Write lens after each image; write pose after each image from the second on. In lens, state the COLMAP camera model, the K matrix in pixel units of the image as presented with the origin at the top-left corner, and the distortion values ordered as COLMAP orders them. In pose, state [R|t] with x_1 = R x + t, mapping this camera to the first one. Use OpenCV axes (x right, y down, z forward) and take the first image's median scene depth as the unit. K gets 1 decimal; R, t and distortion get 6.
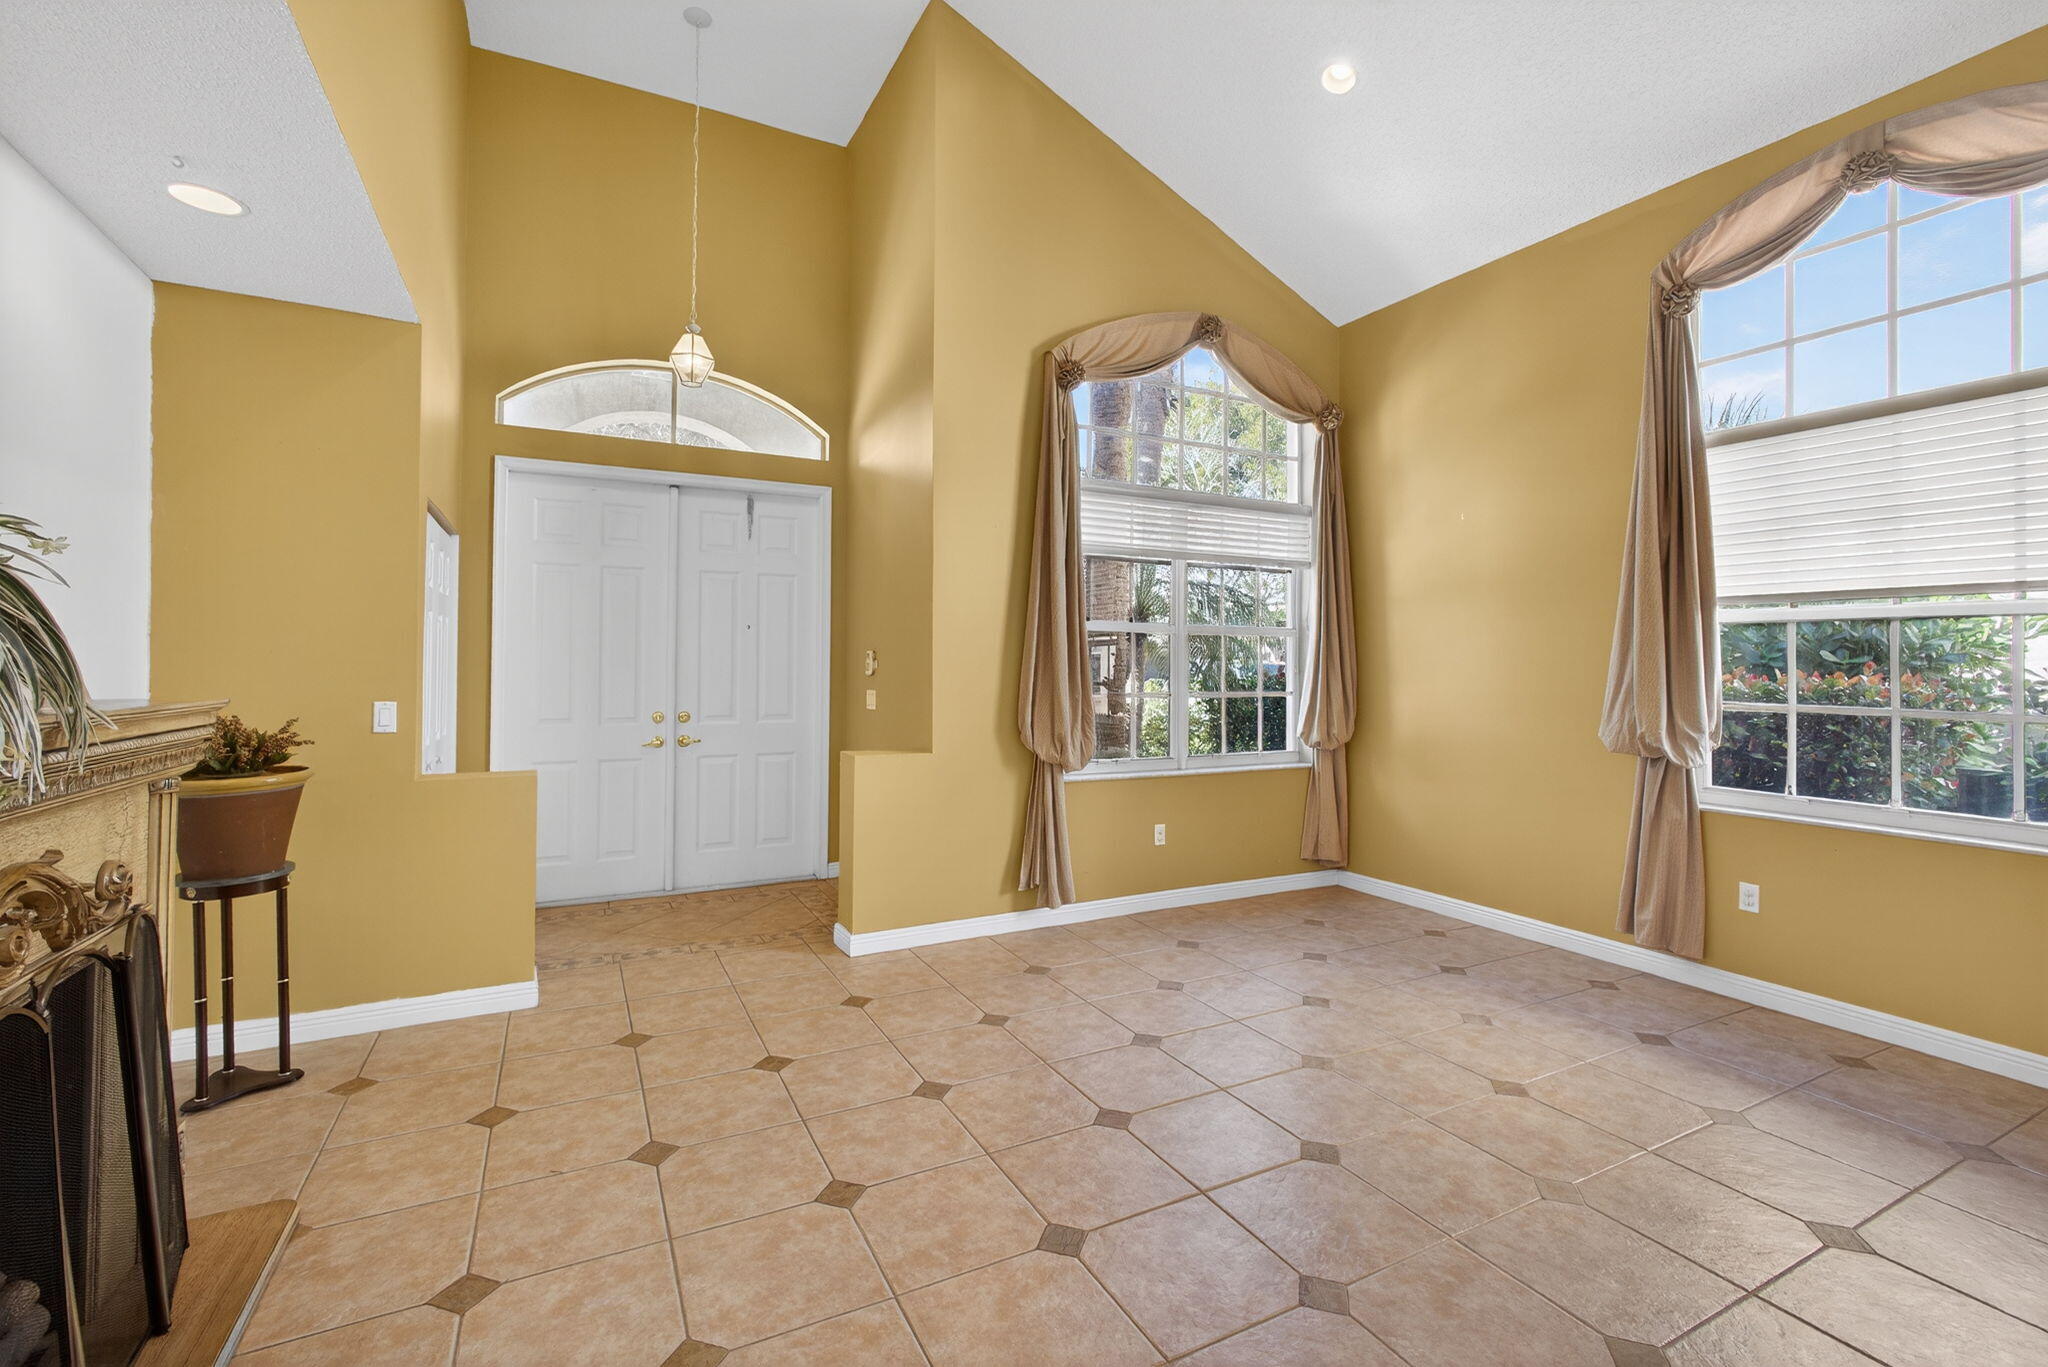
lens RADIAL K [[886.5, 0, 1009.5], [0, 886.5, 655.2], [0, 0, 1]] dist [-0.004020, 0.001689]
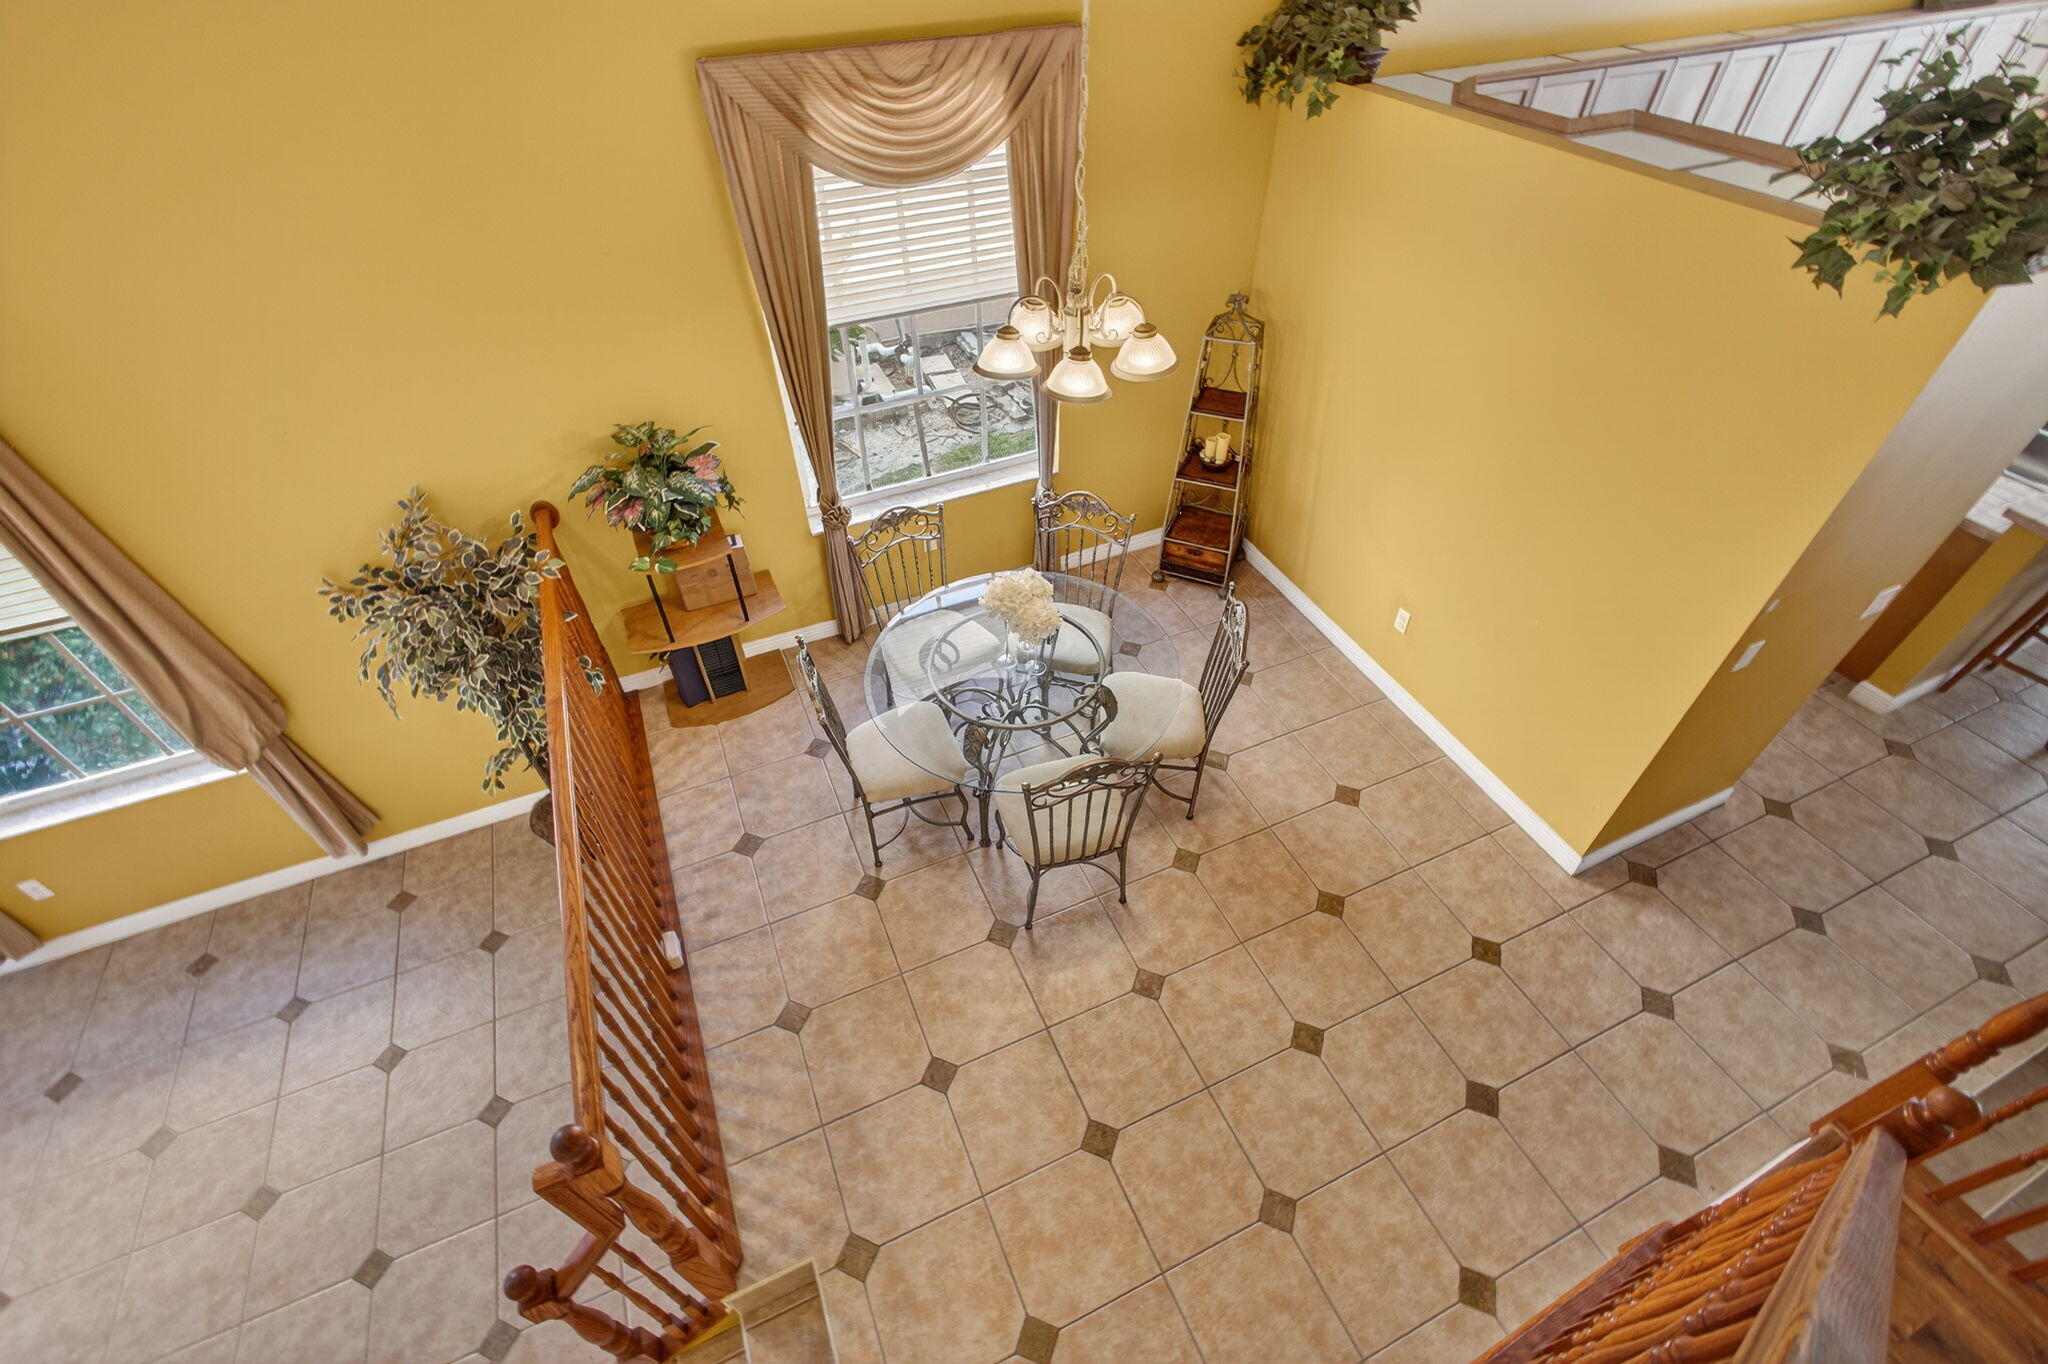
lens RADIAL K [[886.5, 0, 1033.6], [0, 886.5, 691.5], [0, 0, 1]] dist [-0.004020, 0.001689]
pose [[0.052604, -0.715990, 0.696126, 0.312691], [-0.007352, 0.696794, 0.717233, -0.637265], [-0.998588, -0.042847, 0.031391, -0.222991]]
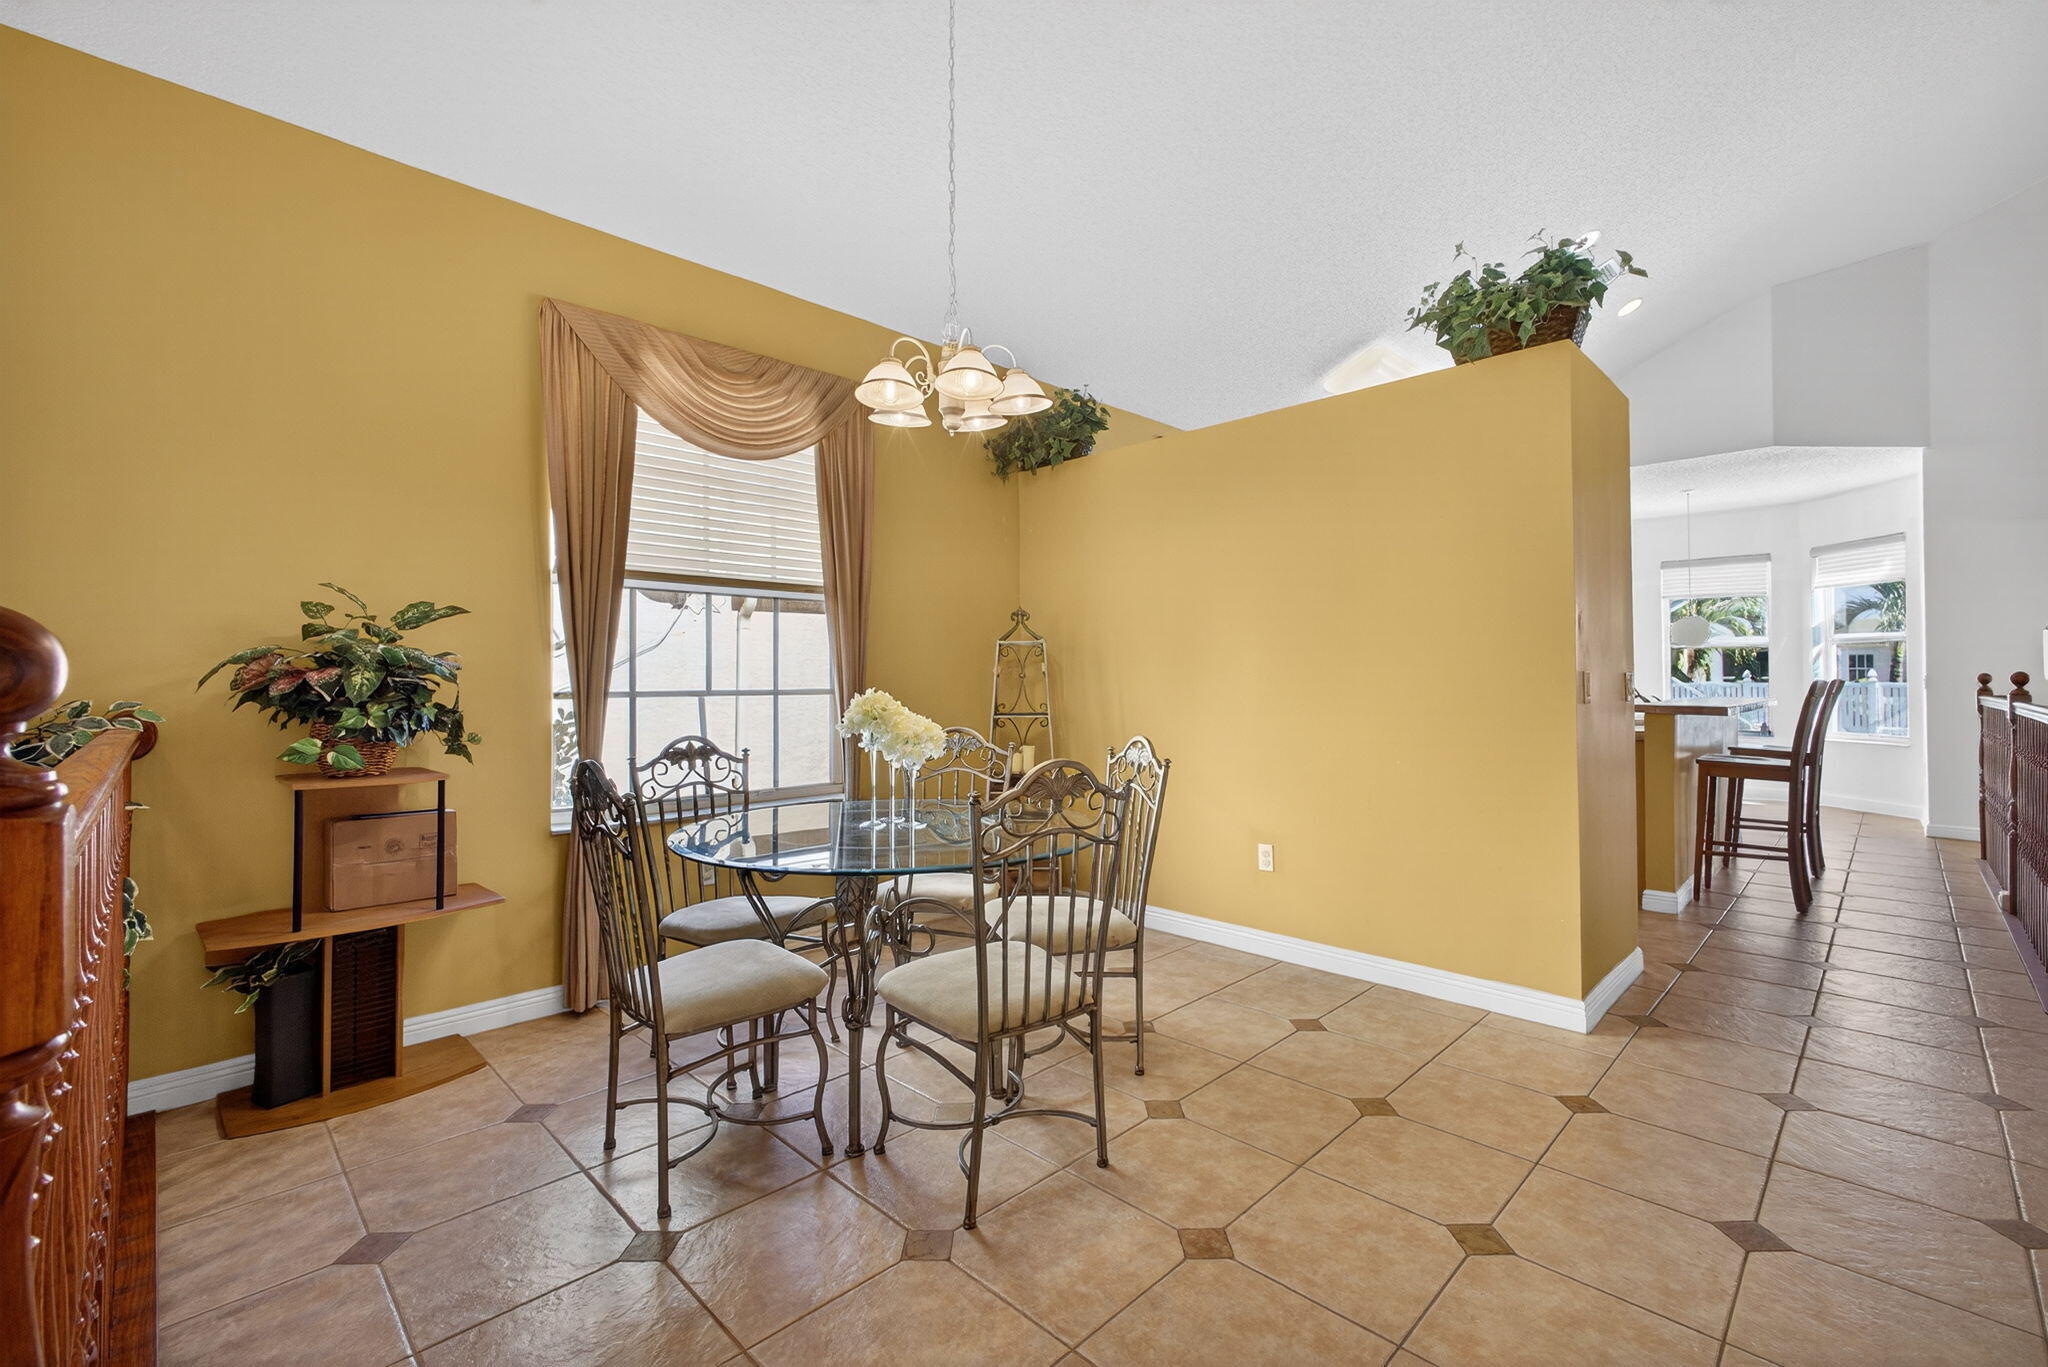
lens RADIAL K [[886.5, 0, 1043.9], [0, 886.5, 678.5], [0, 0, 1]] dist [-0.004020, 0.001689]
pose [[-0.317364, -0.007019, 0.948278, 0.278461], [-0.011868, 0.999924, 0.003429, -0.106923], [-0.948229, -0.010166, -0.317423, -0.068238]]
